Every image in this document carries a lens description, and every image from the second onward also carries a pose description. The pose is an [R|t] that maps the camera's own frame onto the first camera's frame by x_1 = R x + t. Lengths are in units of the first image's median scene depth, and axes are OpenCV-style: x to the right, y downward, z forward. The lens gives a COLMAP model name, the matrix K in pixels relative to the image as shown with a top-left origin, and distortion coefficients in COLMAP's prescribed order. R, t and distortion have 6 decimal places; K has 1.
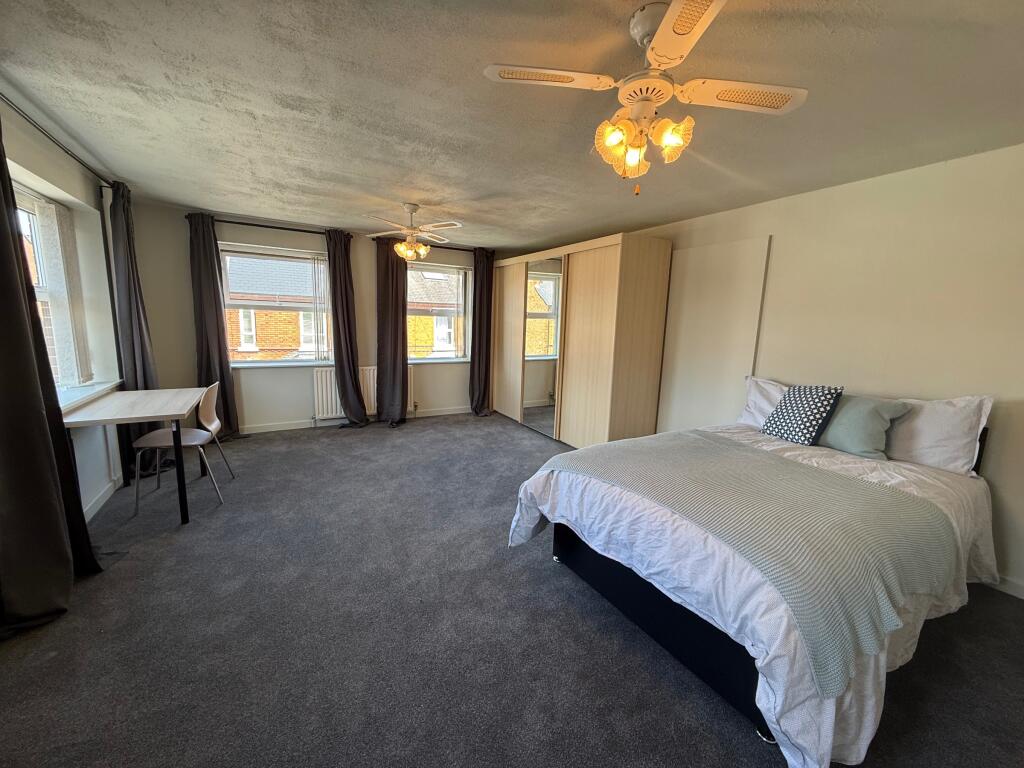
lens RADIAL K [[408.5, 0, 512.8], [0, 408.5, 381.9], [0, 0, 1]] dist [0.001741, 0.000150]
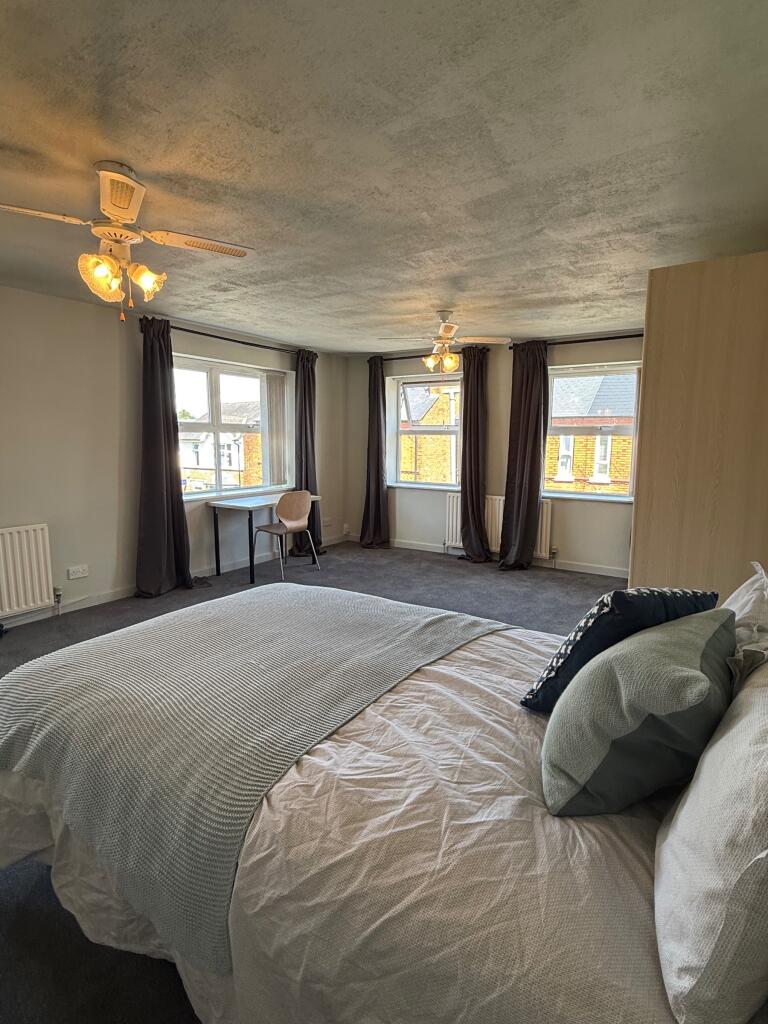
lens RADIAL K [[529.9, 0, 385.0], [0, 529.9, 513.5], [0, 0, 1]] dist [-0.004968, -0.000326]
pose [[0.442196, 0.097771, -0.891573, 0.576913], [-0.122319, 0.991327, 0.048044, -0.027736], [0.888538, 0.087811, 0.450321, 0.302920]]
